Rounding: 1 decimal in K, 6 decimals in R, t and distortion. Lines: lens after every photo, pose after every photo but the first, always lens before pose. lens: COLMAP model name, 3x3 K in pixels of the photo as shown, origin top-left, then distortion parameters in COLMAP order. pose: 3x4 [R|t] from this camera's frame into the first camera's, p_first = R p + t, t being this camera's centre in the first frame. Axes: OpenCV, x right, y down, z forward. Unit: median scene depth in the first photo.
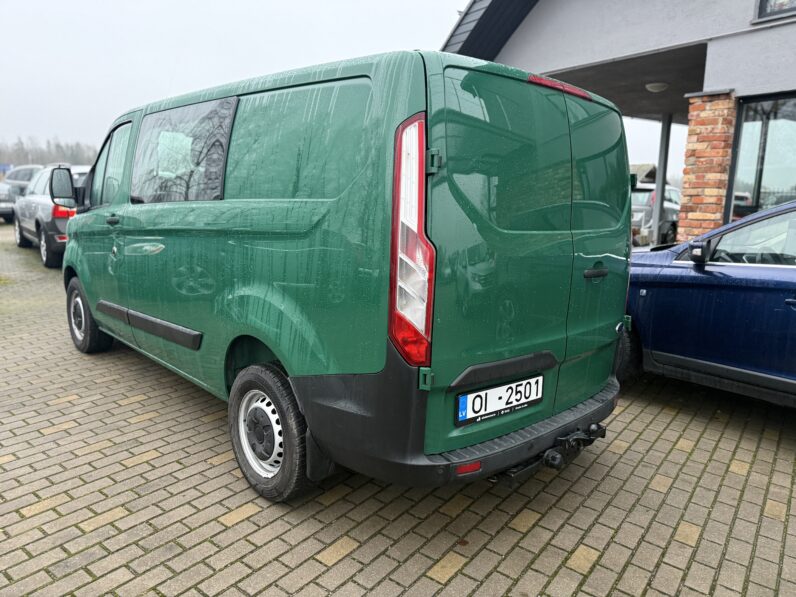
lens RADIAL K [[562.9, 0, 402.9], [0, 562.9, 299.7], [0, 0, 1]] dist [0.061252, -0.087266]
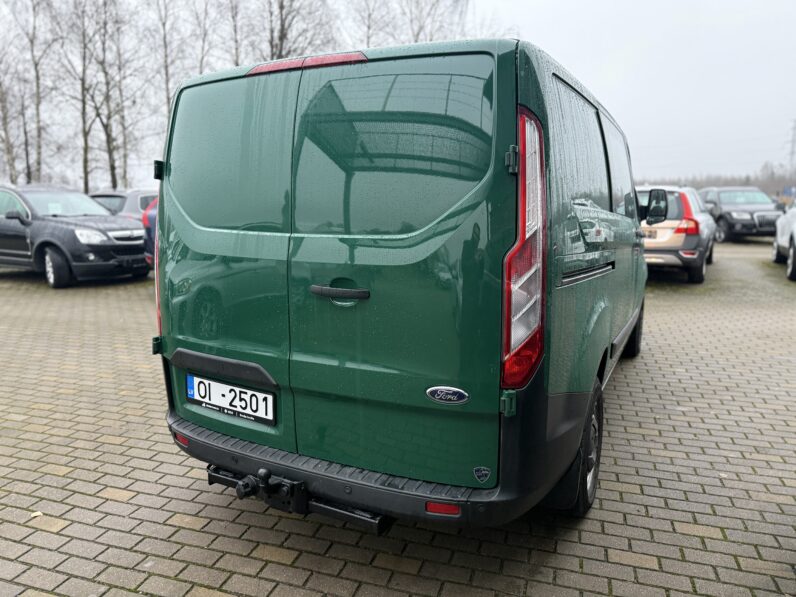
lens RADIAL K [[562.9, 0, 395.5], [0, 562.9, 299.3], [0, 0, 1]] dist [0.061252, -0.087266]
pose [[0.317962, 0.116620, -0.940904, 1.188574], [-0.148868, 0.986237, 0.071932, -0.111746], [0.936343, 0.117199, 0.330947, 0.925003]]
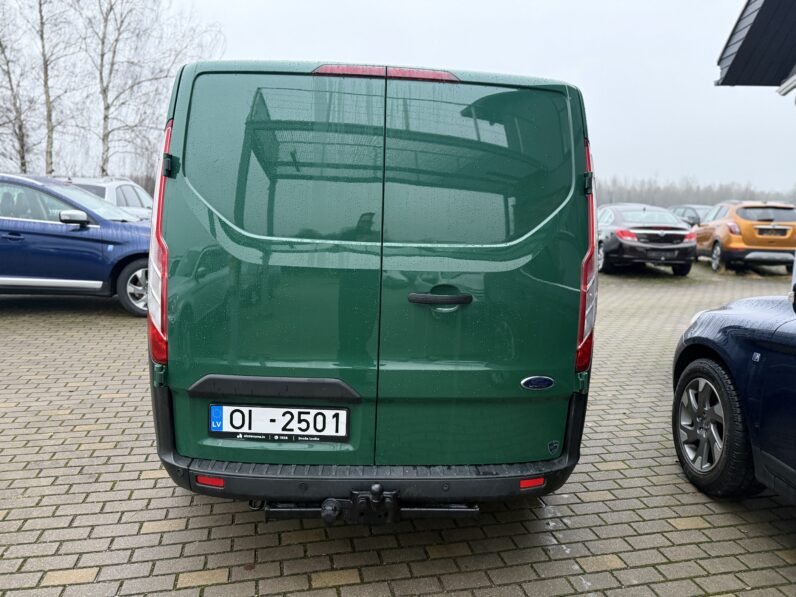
lens RADIAL K [[562.9, 0, 398.1], [0, 562.9, 296.1], [0, 0, 1]] dist [0.061252, -0.087266]
pose [[0.753178, 0.078979, -0.653058, 0.896390], [-0.109891, 0.993922, -0.006535, -0.041166], [0.648573, 0.076687, 0.757279, 0.421571]]
